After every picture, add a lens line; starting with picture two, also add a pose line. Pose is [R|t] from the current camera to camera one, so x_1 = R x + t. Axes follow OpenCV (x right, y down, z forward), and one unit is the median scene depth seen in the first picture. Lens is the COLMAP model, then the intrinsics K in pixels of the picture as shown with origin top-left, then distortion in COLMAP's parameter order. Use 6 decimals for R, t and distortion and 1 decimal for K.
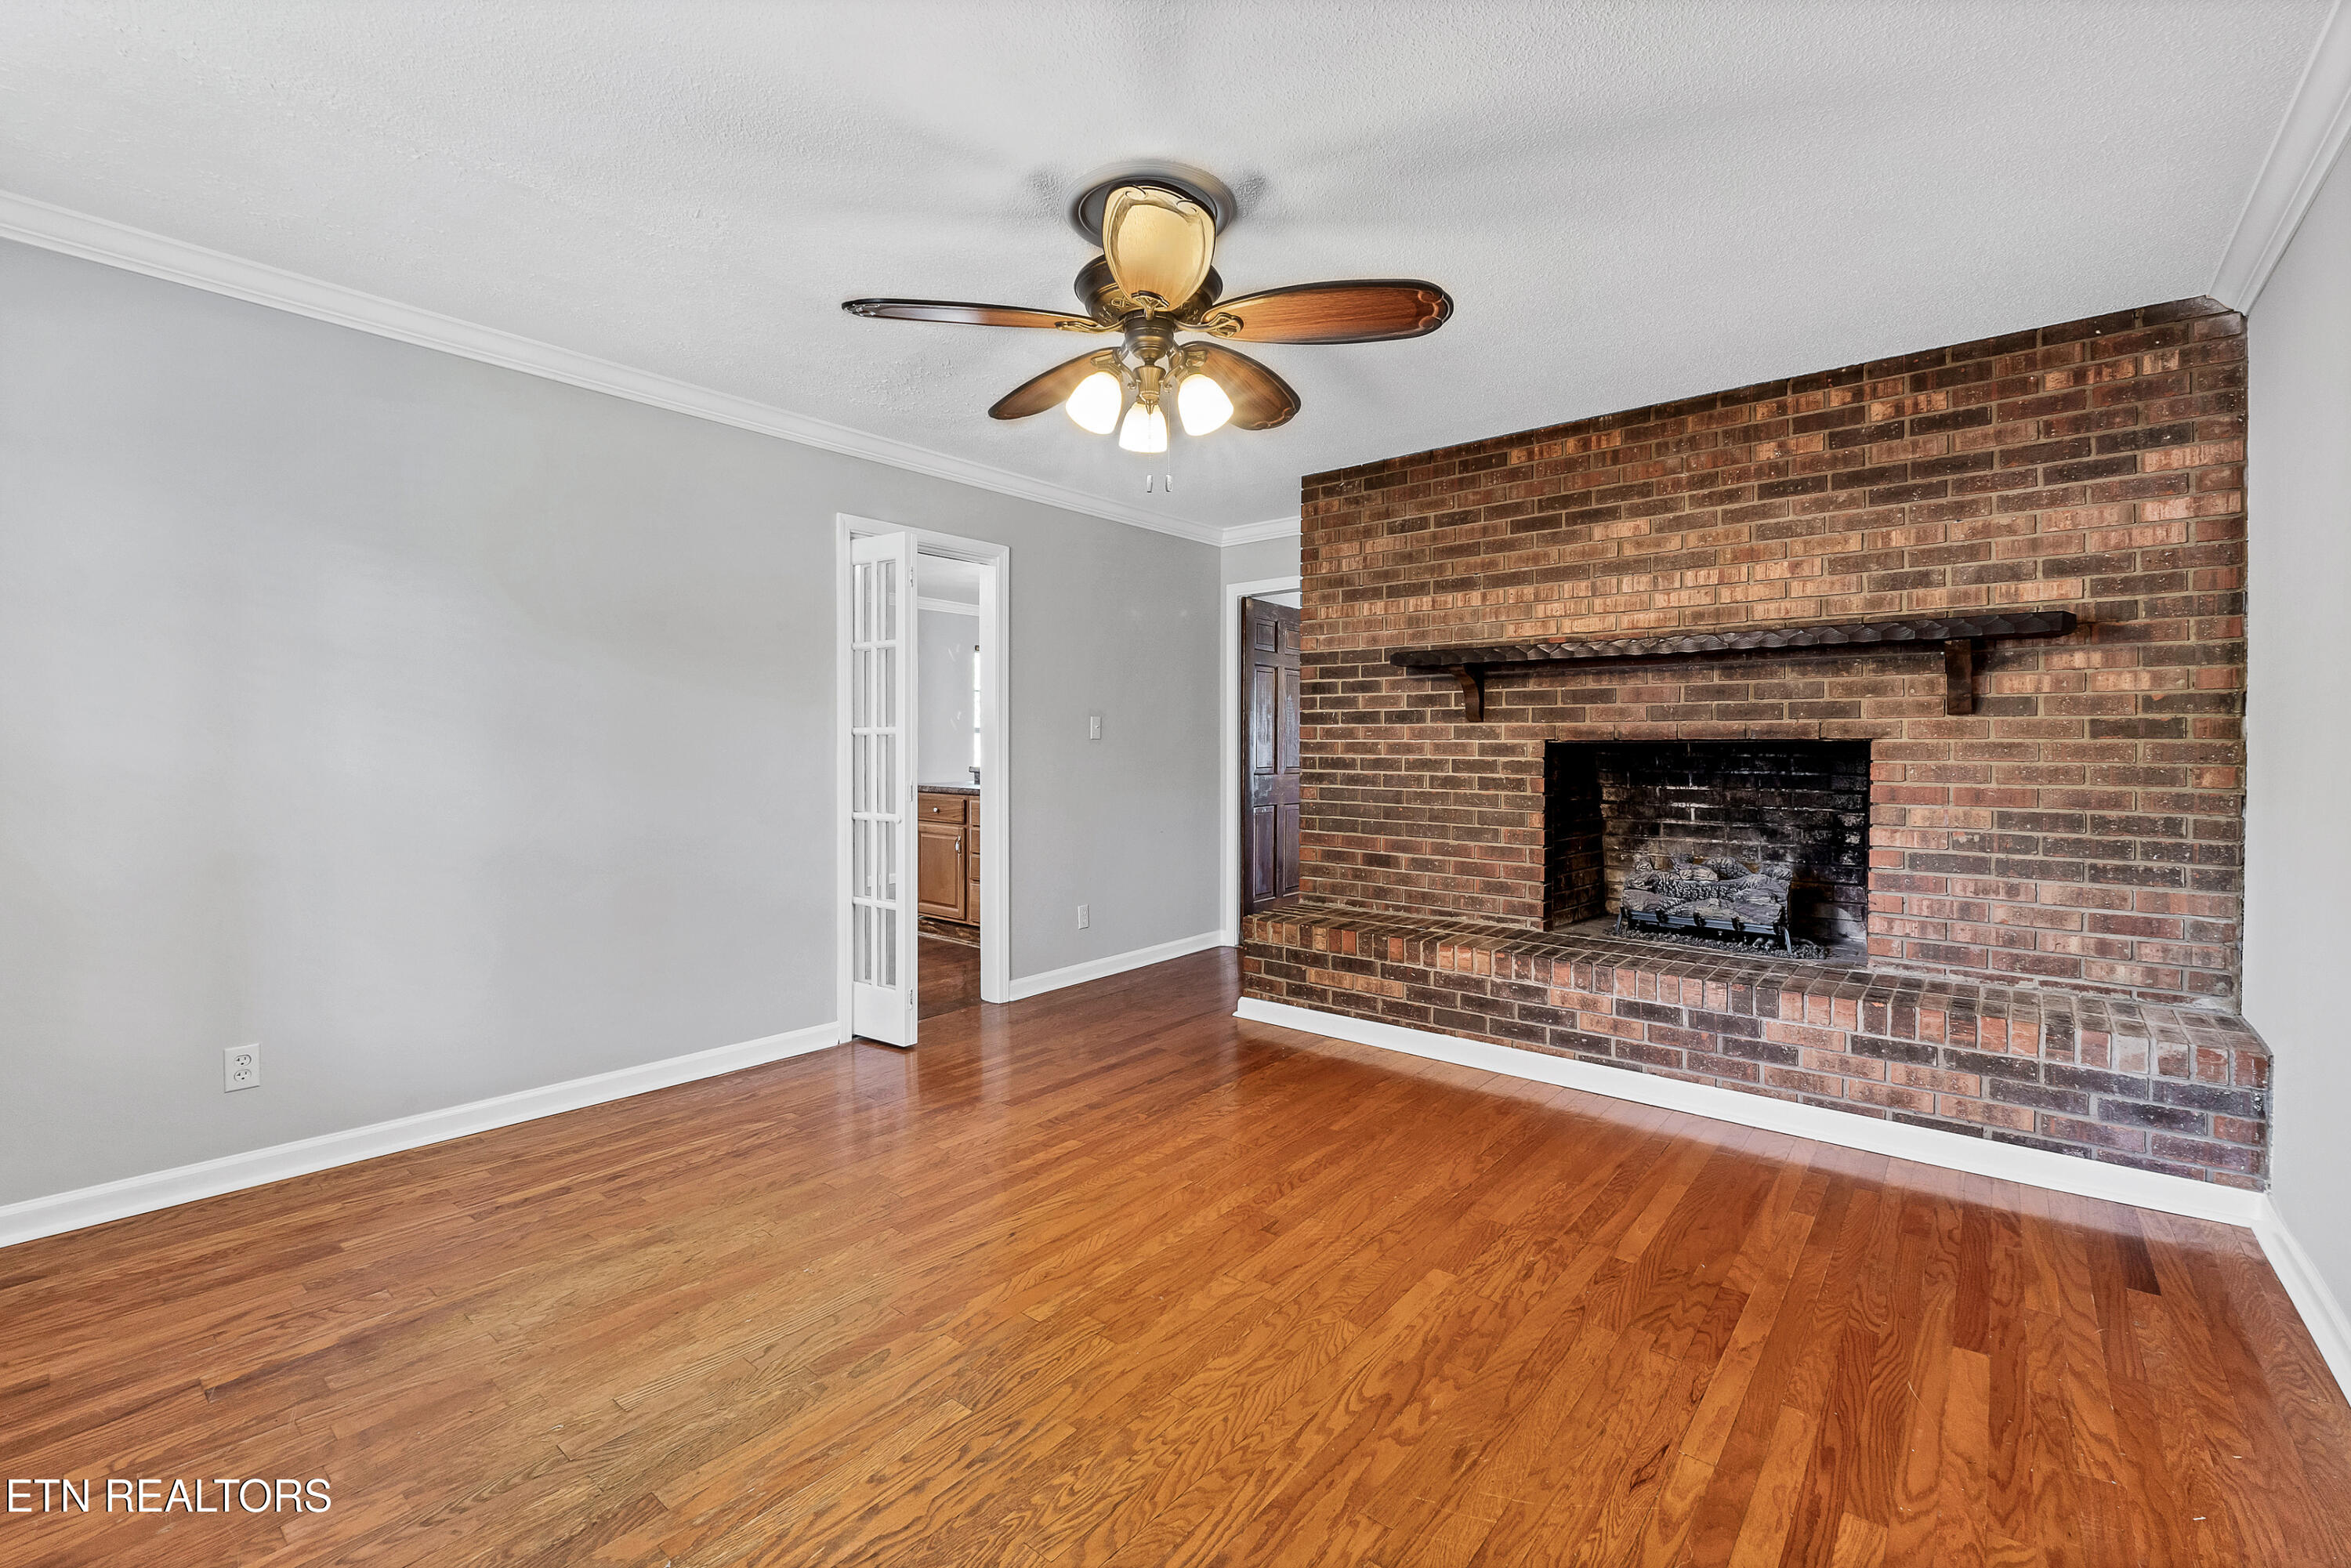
lens RADIAL K [[1047.7, 0, 1177.7], [0, 1047.7, 766.6], [0, 0, 1]] dist [-0.008099, 0.000482]
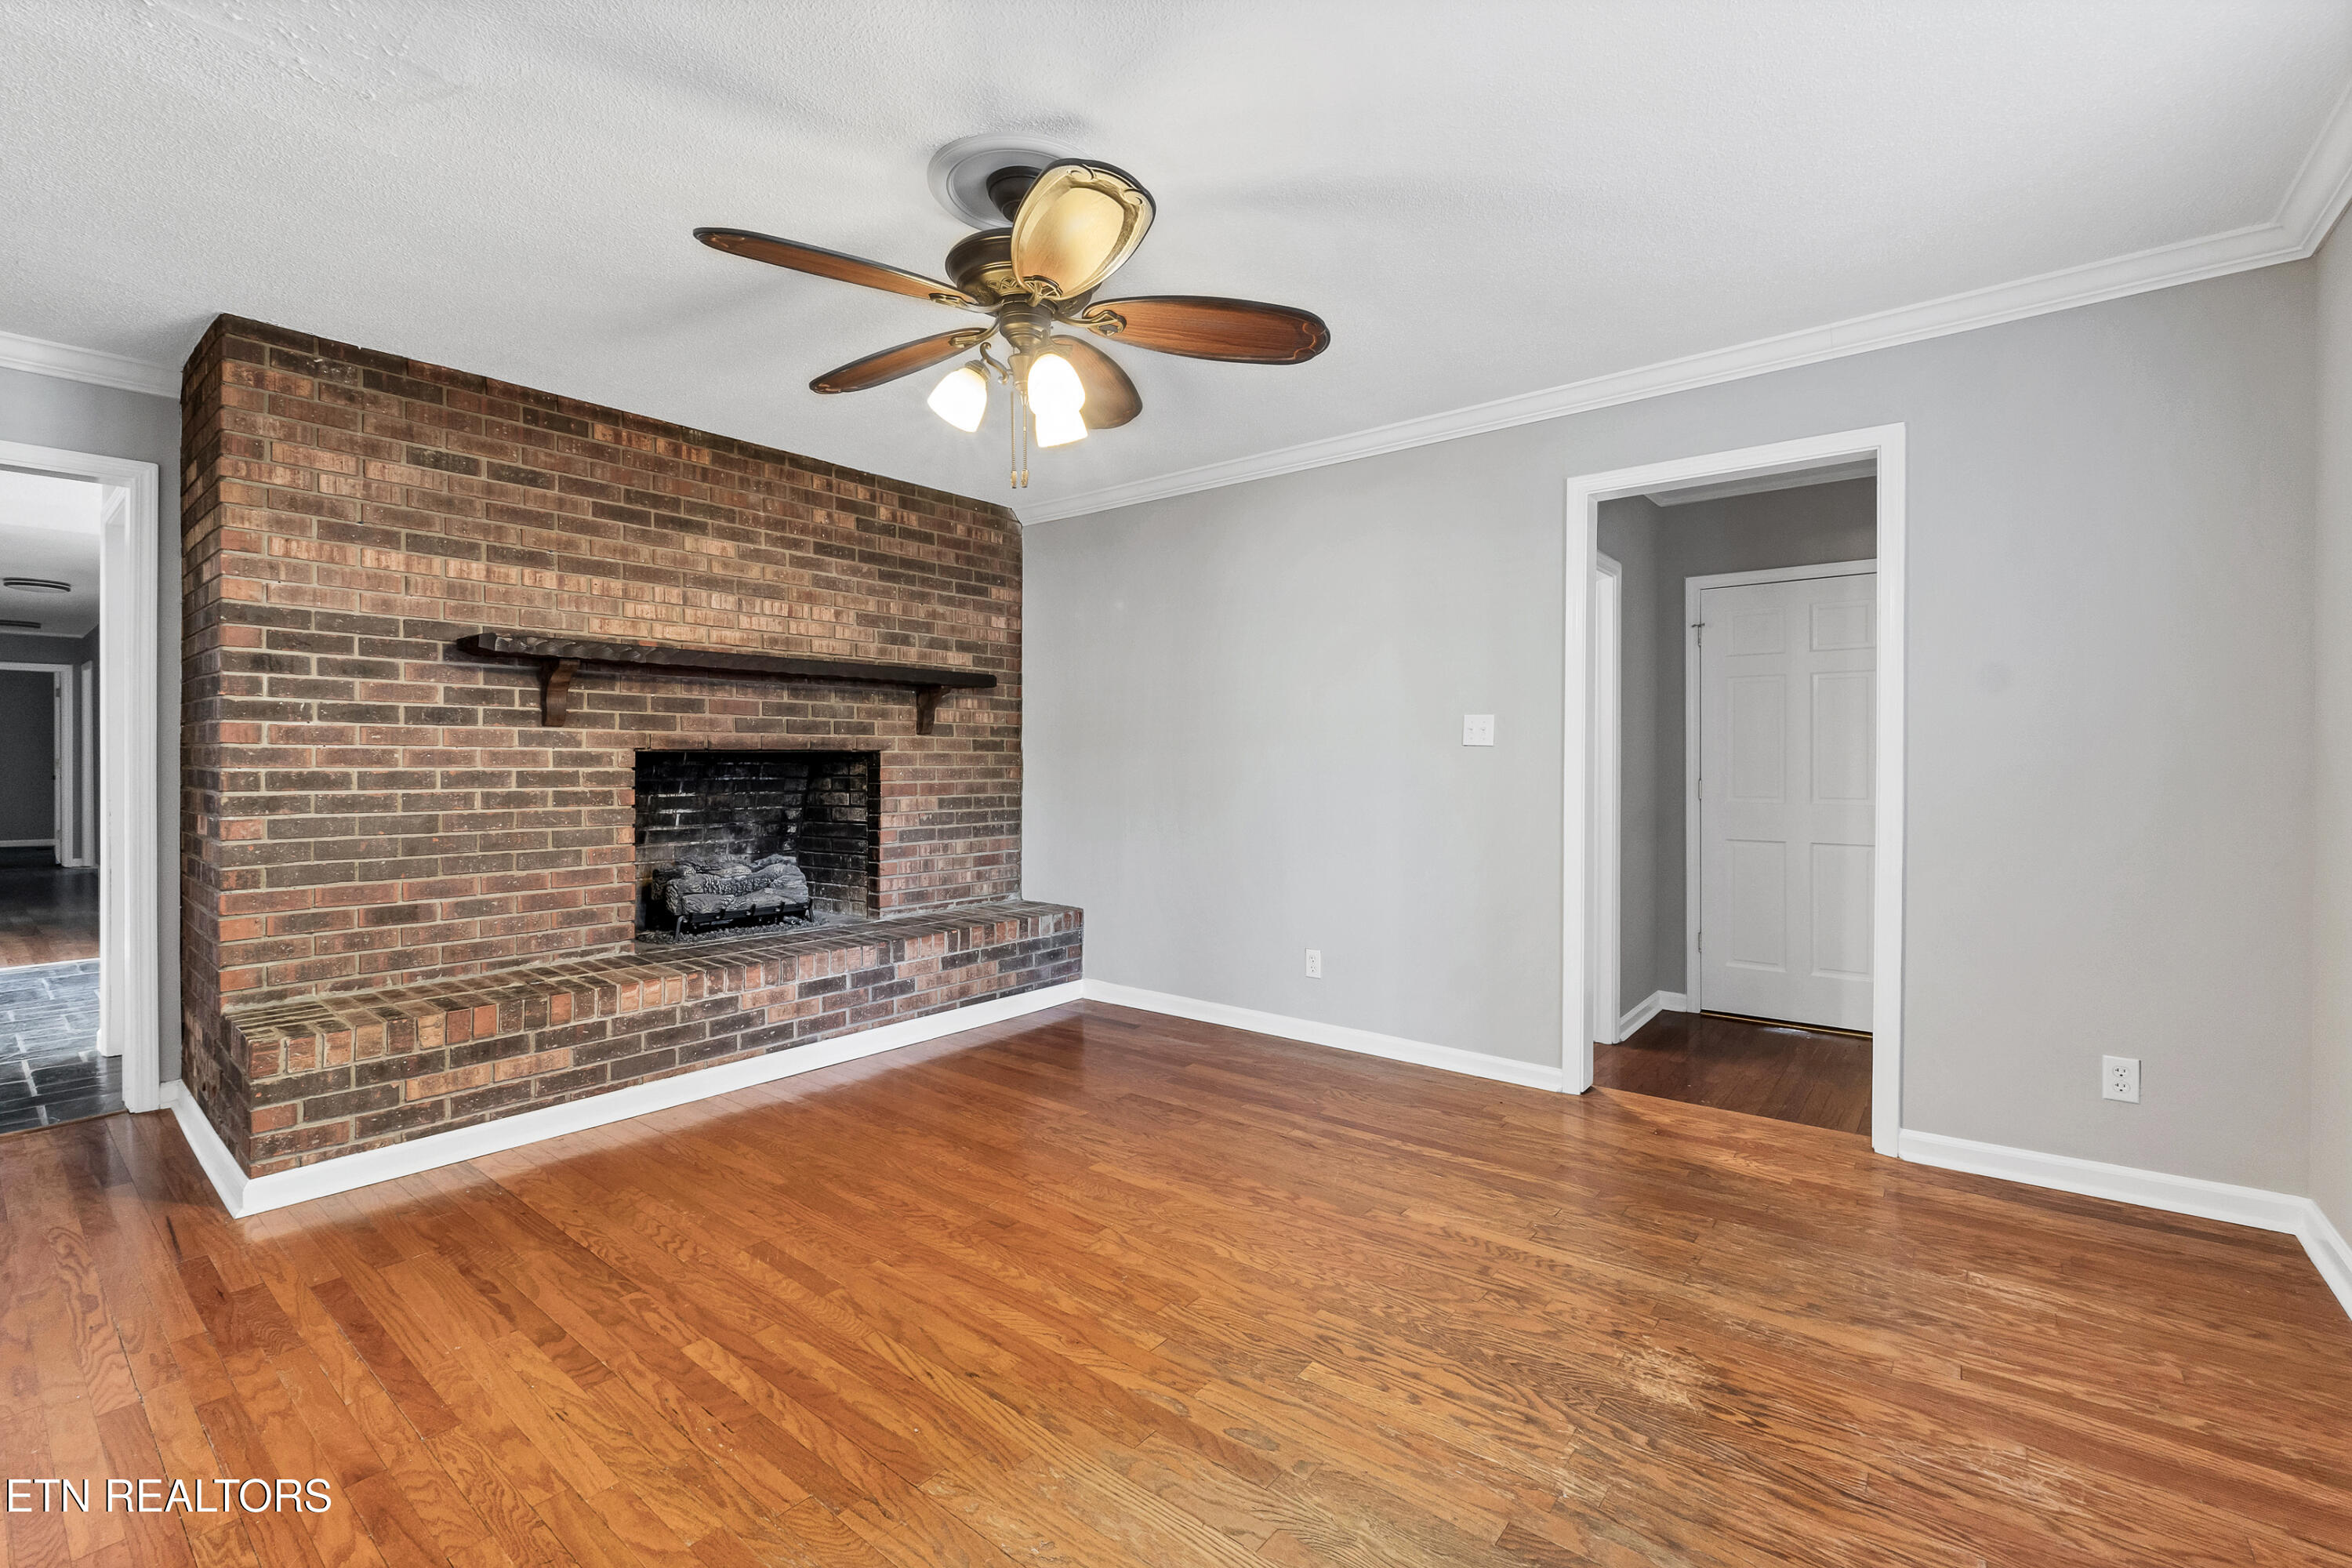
lens RADIAL K [[1048.2, 0, 1175.7], [0, 1048.2, 773.6], [0, 0, 1]] dist [-0.008099, 0.000482]
pose [[-0.044045, -0.015789, 0.998905, -0.710718], [0.018940, 0.999682, 0.016636, -0.011147], [-0.998850, 0.019652, -0.043732, 0.656685]]
